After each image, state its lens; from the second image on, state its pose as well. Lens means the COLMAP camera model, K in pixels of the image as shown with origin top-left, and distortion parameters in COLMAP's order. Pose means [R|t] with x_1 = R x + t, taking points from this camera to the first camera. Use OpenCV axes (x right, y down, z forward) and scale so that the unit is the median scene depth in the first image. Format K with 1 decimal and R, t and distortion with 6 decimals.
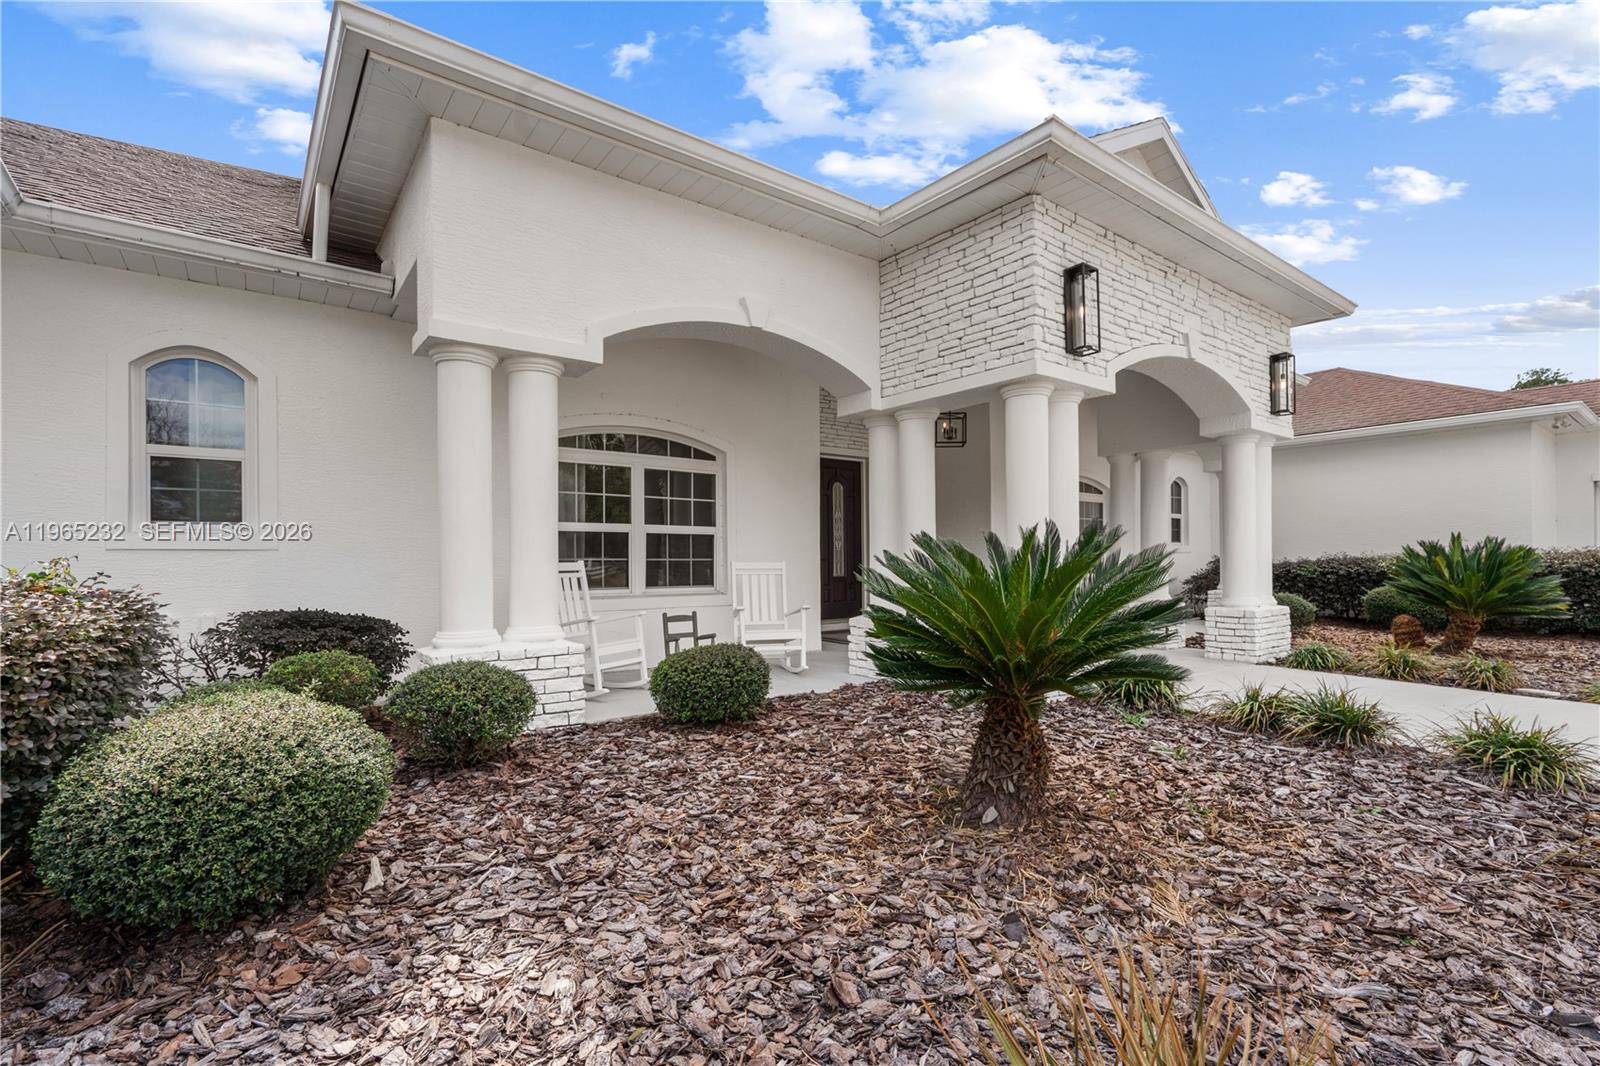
lens RADIAL K [[1196.5, 0, 833.6], [0, 1196.5, 514.6], [0, 0, 1]] dist [0.000483, 0.000797]
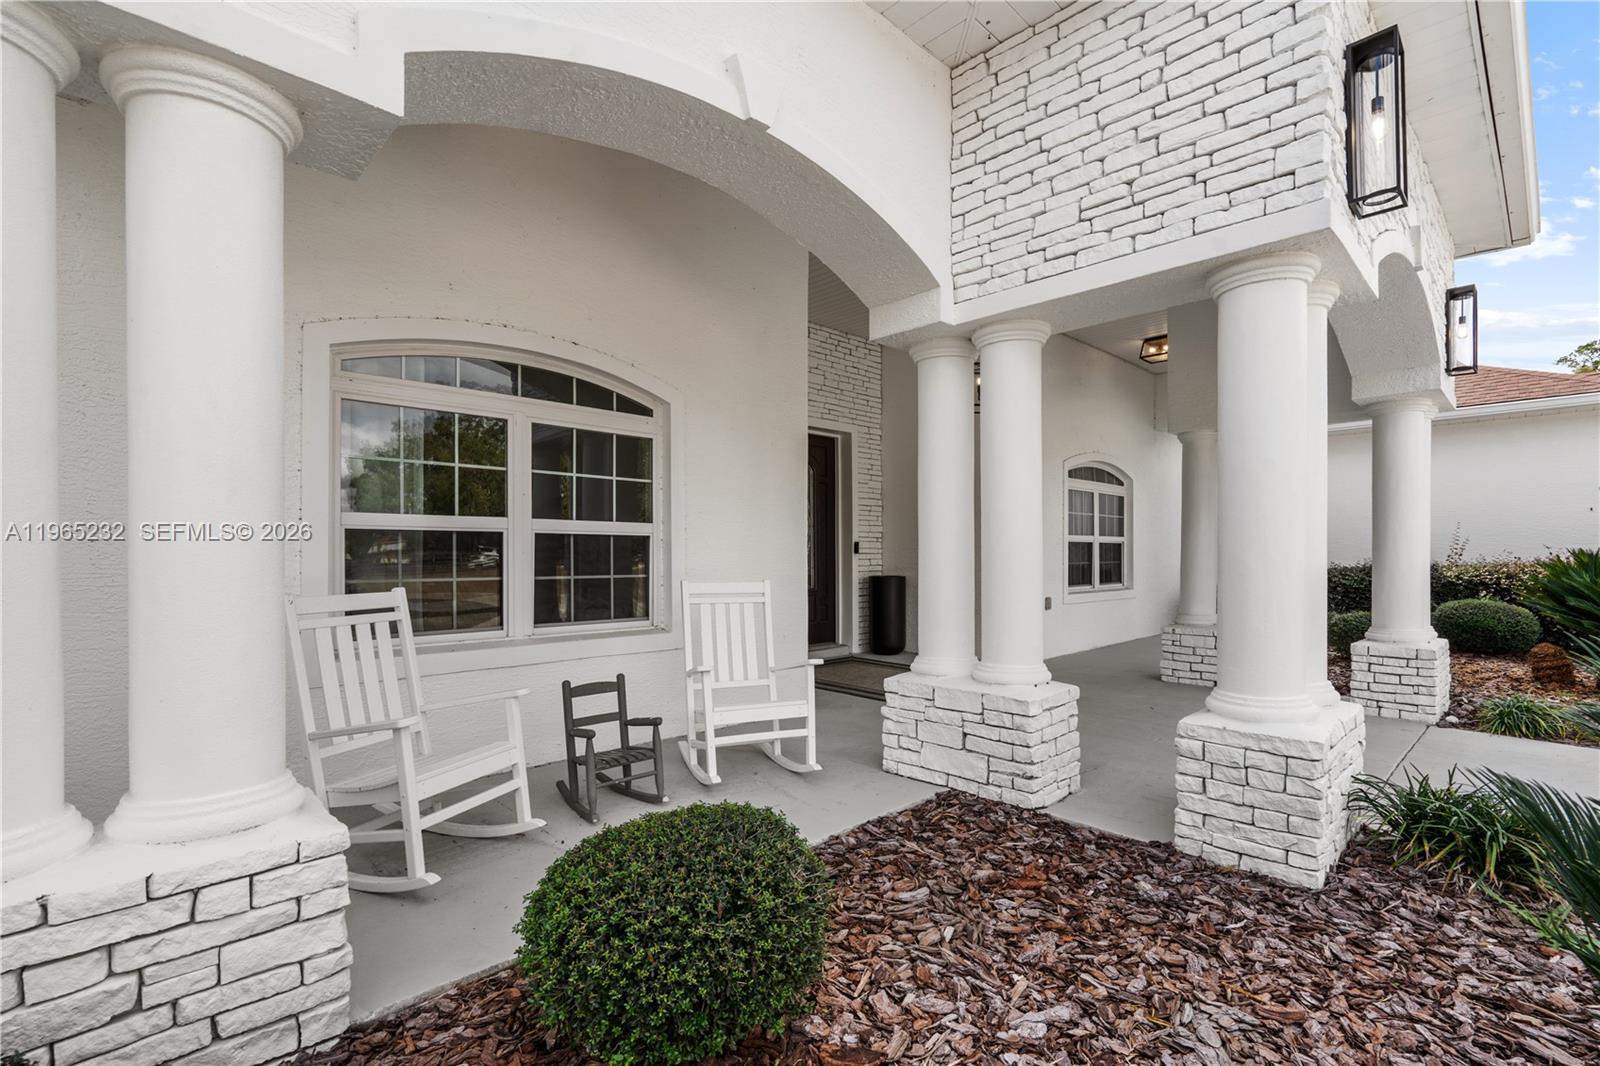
lens RADIAL K [[765.0, 0, 800.0], [0, 765.0, 533.0], [0, 0, 1]] dist [0.000498, -0.000222]
pose [[0.989002, 0.007086, 0.147734, -0.087229], [-0.011492, 0.999514, 0.028990, 0.003172], [-0.147457, -0.030369, 0.988602, 0.638615]]
